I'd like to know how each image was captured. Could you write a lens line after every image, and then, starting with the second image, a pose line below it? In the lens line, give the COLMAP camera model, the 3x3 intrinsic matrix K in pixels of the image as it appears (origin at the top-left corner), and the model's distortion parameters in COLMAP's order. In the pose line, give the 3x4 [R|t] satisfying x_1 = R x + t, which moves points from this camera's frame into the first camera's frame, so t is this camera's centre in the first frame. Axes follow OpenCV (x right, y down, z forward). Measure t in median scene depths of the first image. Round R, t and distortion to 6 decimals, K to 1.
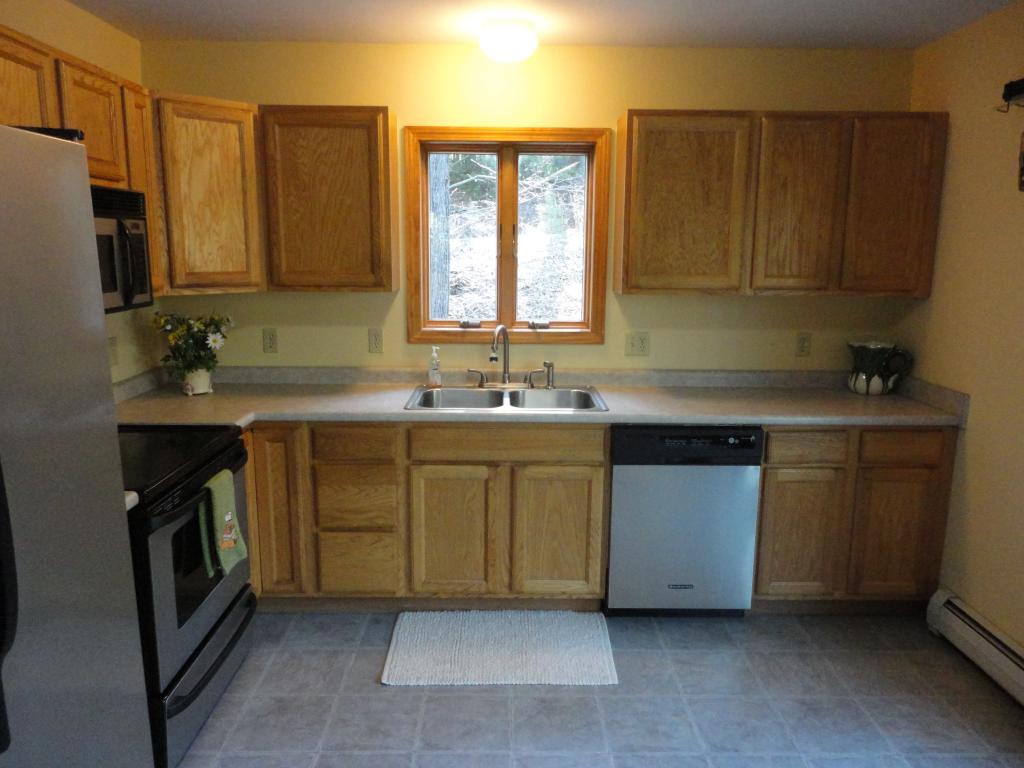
lens RADIAL K [[741.7, 0, 511.2], [0, 741.7, 380.7], [0, 0, 1]] dist [-0.005566, 0.003679]
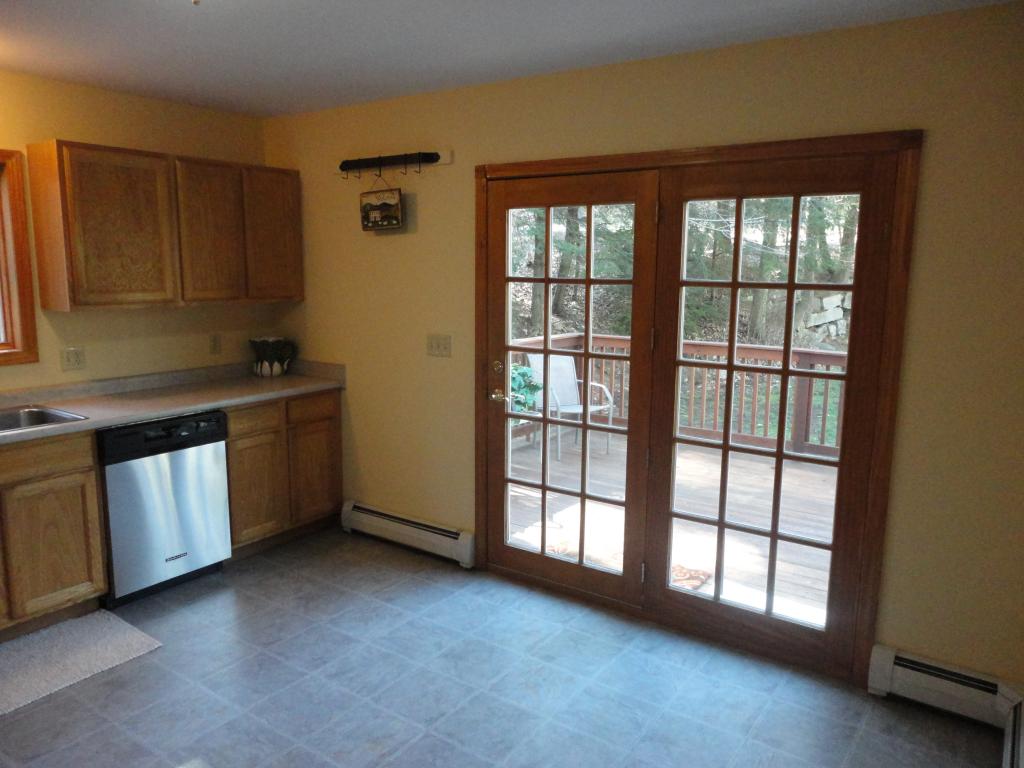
lens RADIAL K [[741.7, 0, 513.7], [0, 741.7, 387.0], [0, 0, 1]] dist [-0.005566, 0.003679]
pose [[0.579939, -0.138435, 0.802812, -0.360039], [0.142651, 0.987487, 0.067231, 0.010248], [-0.802073, 0.075532, 0.592430, -0.137218]]
